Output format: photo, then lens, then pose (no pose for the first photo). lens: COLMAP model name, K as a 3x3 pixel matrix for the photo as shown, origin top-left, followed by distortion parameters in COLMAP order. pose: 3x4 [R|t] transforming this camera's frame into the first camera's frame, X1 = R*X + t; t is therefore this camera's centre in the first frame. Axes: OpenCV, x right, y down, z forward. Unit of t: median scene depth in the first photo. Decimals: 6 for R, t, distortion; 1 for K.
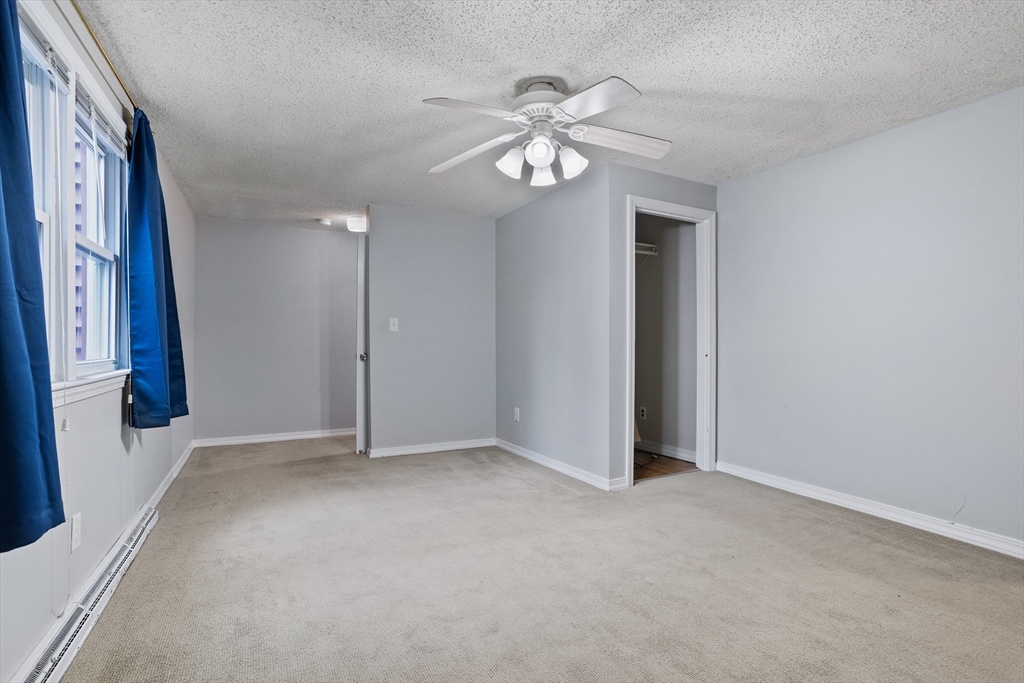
lens RADIAL K [[499.1, 0, 513.8], [0, 499.1, 345.0], [0, 0, 1]] dist [-0.034758, 0.016505]
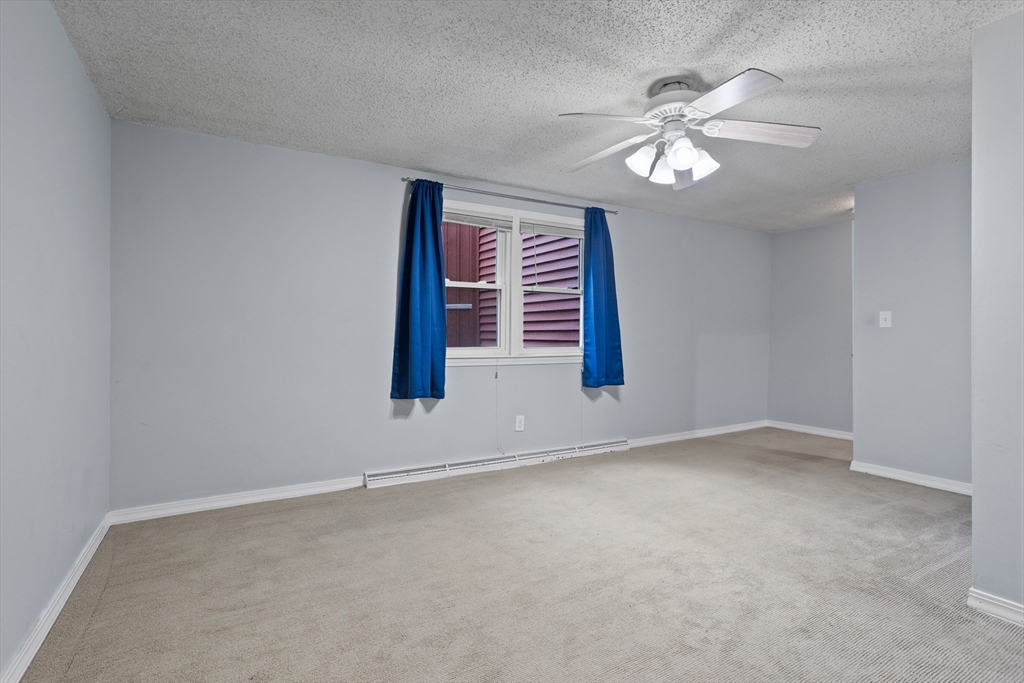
lens RADIAL K [[499.1, 0, 512.7], [0, 499.1, 337.5], [0, 0, 1]] dist [-0.034758, 0.016505]
pose [[0.051985, 0.007993, -0.998616, 1.025716], [-0.006729, 0.999948, 0.007653, -0.024321], [0.998625, 0.006322, 0.052037, 0.626966]]
